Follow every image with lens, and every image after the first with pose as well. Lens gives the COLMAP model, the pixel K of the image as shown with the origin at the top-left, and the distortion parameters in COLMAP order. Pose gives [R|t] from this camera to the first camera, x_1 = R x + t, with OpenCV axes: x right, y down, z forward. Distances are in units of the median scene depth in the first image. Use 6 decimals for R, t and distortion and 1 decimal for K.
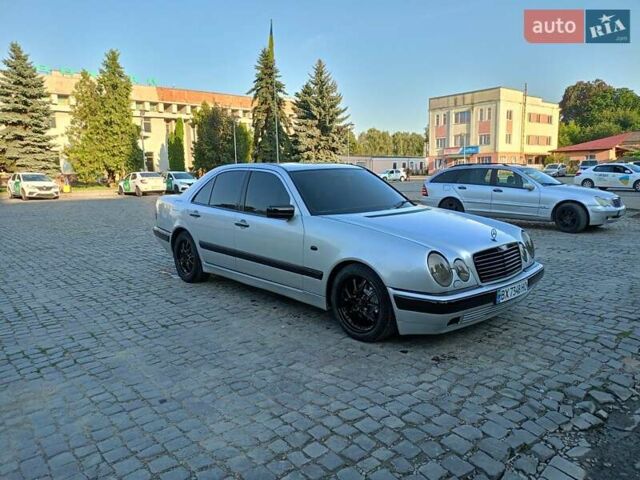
lens RADIAL K [[459.9, 0, 320.0], [0, 459.9, 240.0], [0, 0, 1]] dist [0.012852, -0.008282]
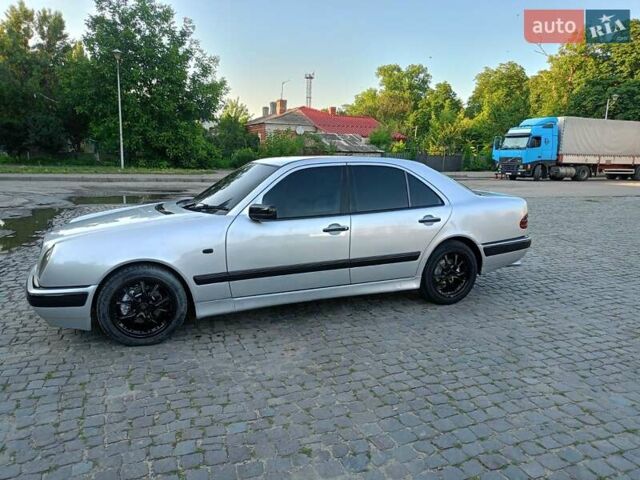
lens RADIAL K [[459.9, 0, 320.0], [0, 459.9, 240.0], [0, 0, 1]] dist [0.012852, -0.008282]
pose [[-0.346001, 0.158568, -0.924738, 1.115384], [-0.138888, 0.966100, 0.217627, -0.357445], [0.927897, 0.203734, -0.312248, 2.283512]]
